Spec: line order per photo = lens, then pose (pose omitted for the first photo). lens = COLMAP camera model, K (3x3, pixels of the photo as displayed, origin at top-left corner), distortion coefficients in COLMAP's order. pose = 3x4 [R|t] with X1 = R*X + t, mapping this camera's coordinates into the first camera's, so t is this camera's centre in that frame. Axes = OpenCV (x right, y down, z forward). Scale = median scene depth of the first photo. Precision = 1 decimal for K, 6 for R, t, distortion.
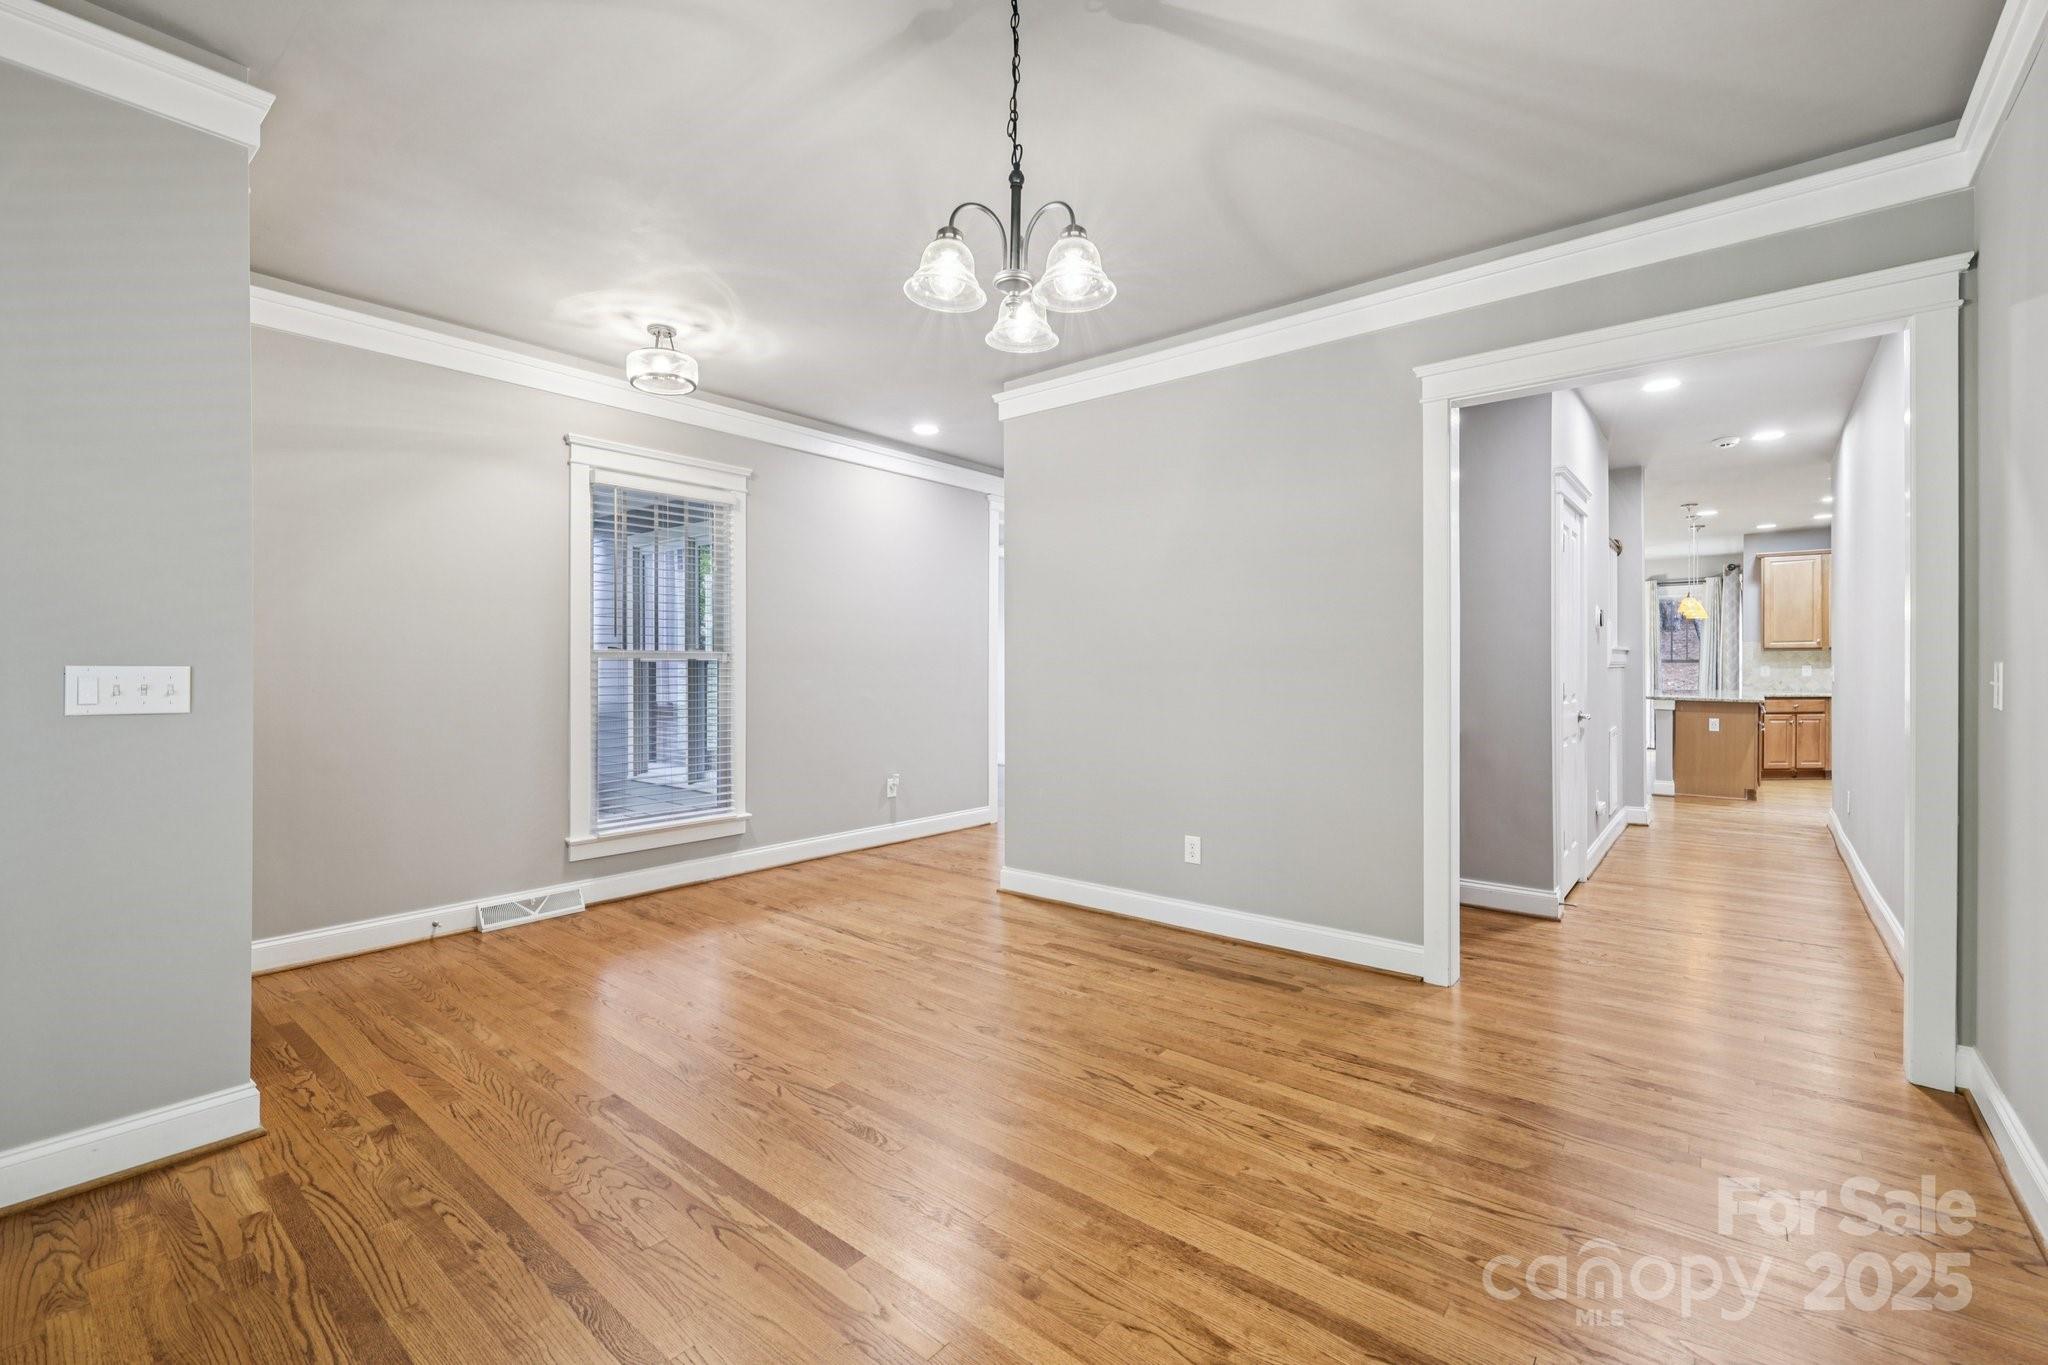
lens RADIAL K [[868.5, 0, 1021.4], [0, 868.5, 677.8], [0, 0, 1]] dist [-0.006865, 0.001123]
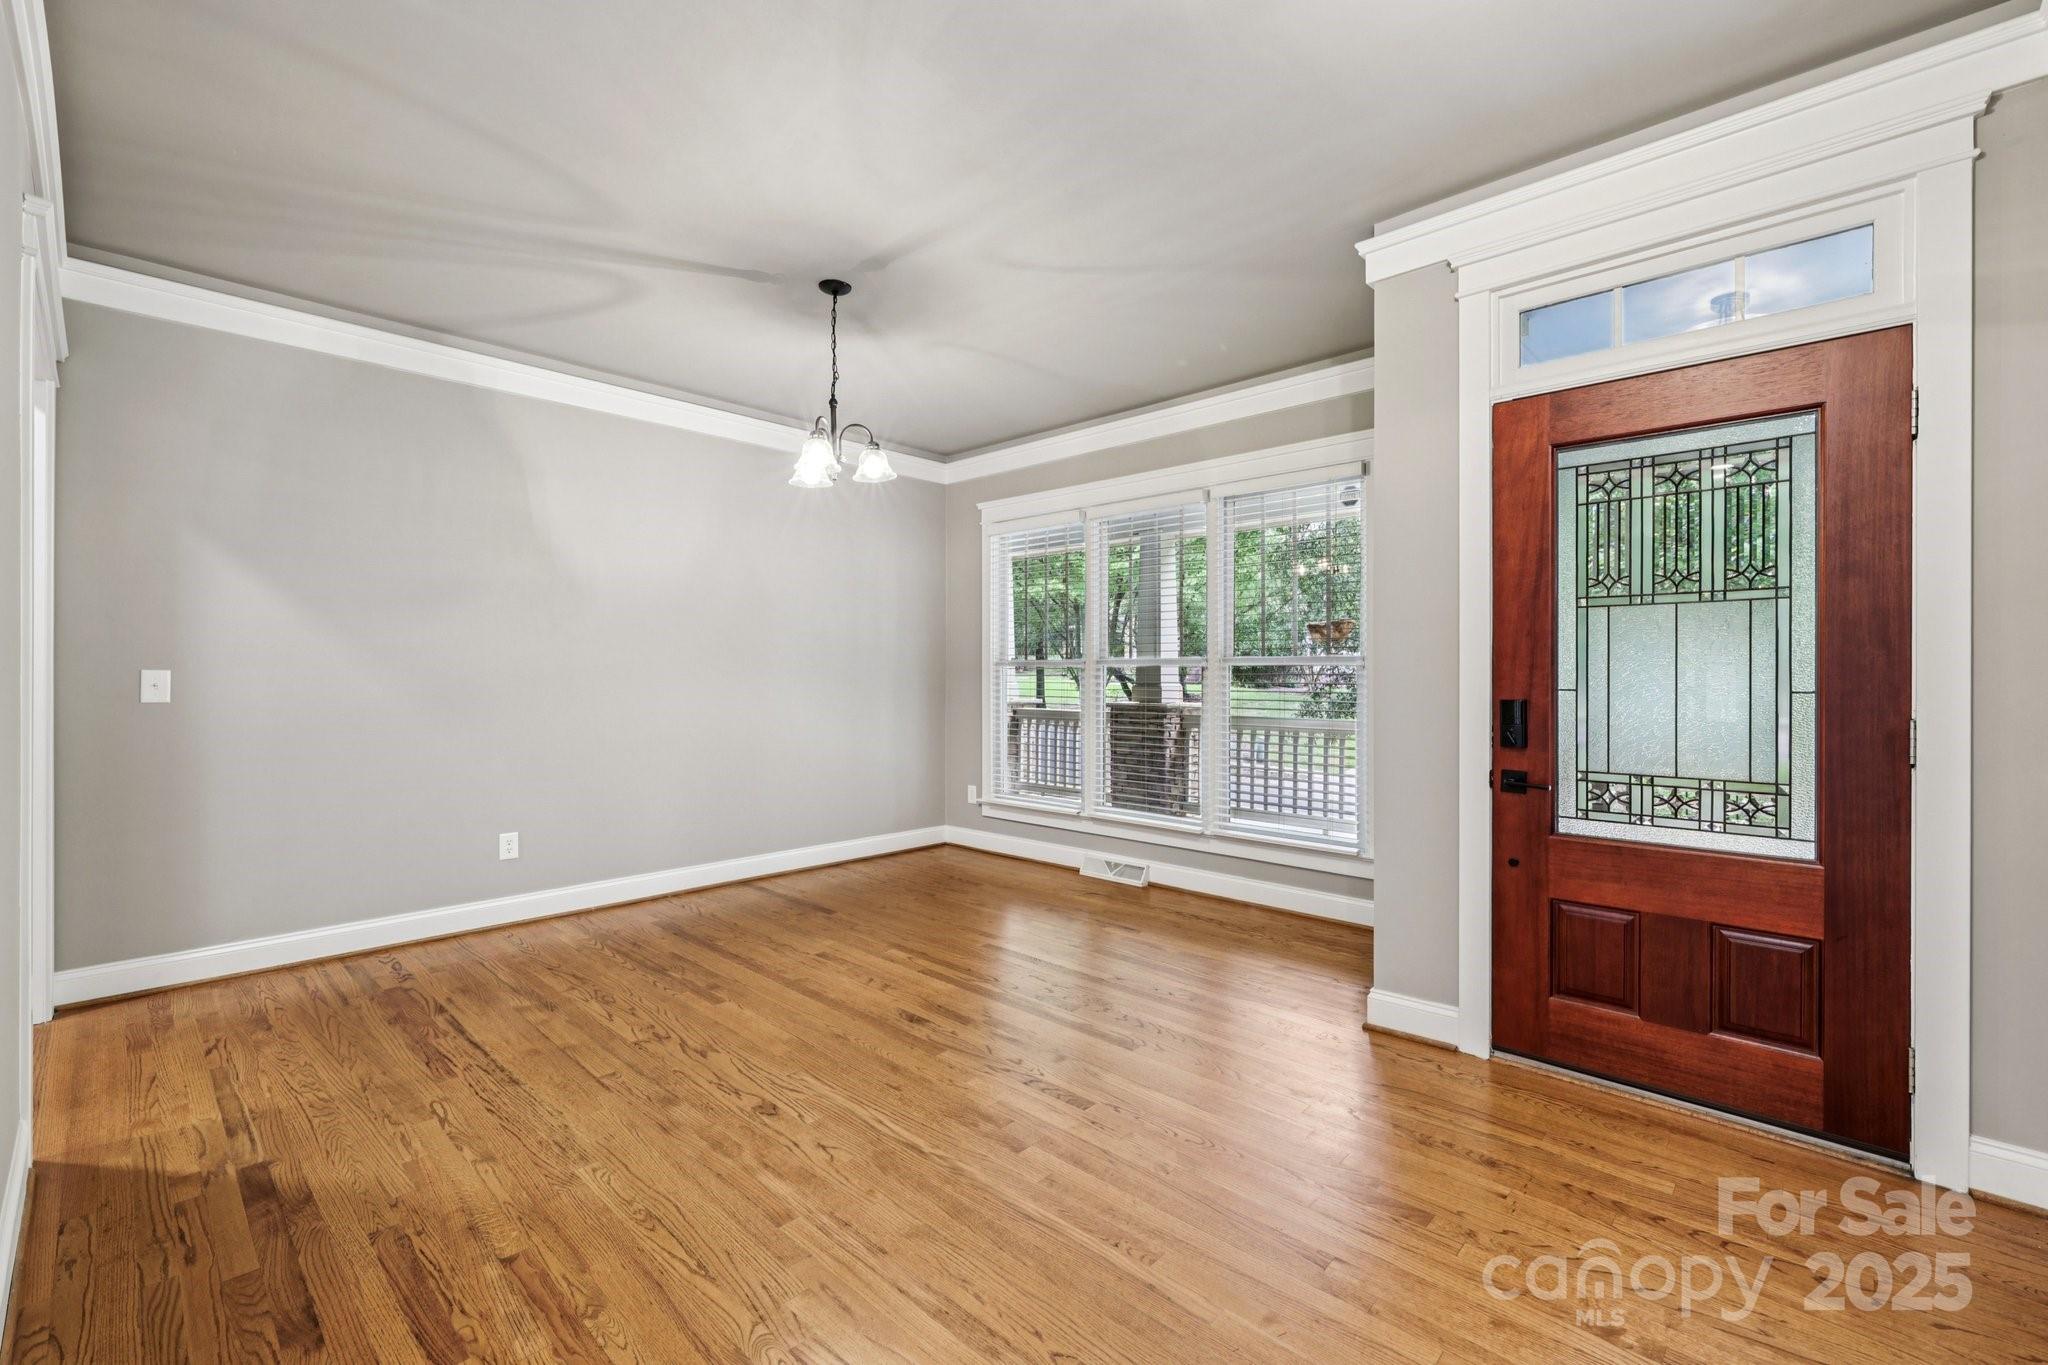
lens RADIAL K [[868.5, 0, 1012.7], [0, 868.5, 682.4], [0, 0, 1]] dist [-0.006865, 0.001123]
pose [[-0.997619, -0.001127, 0.068955, -0.372880], [-0.000807, 0.999989, 0.004671, -0.008946], [-0.068959, 0.004604, -0.997609, 2.034111]]
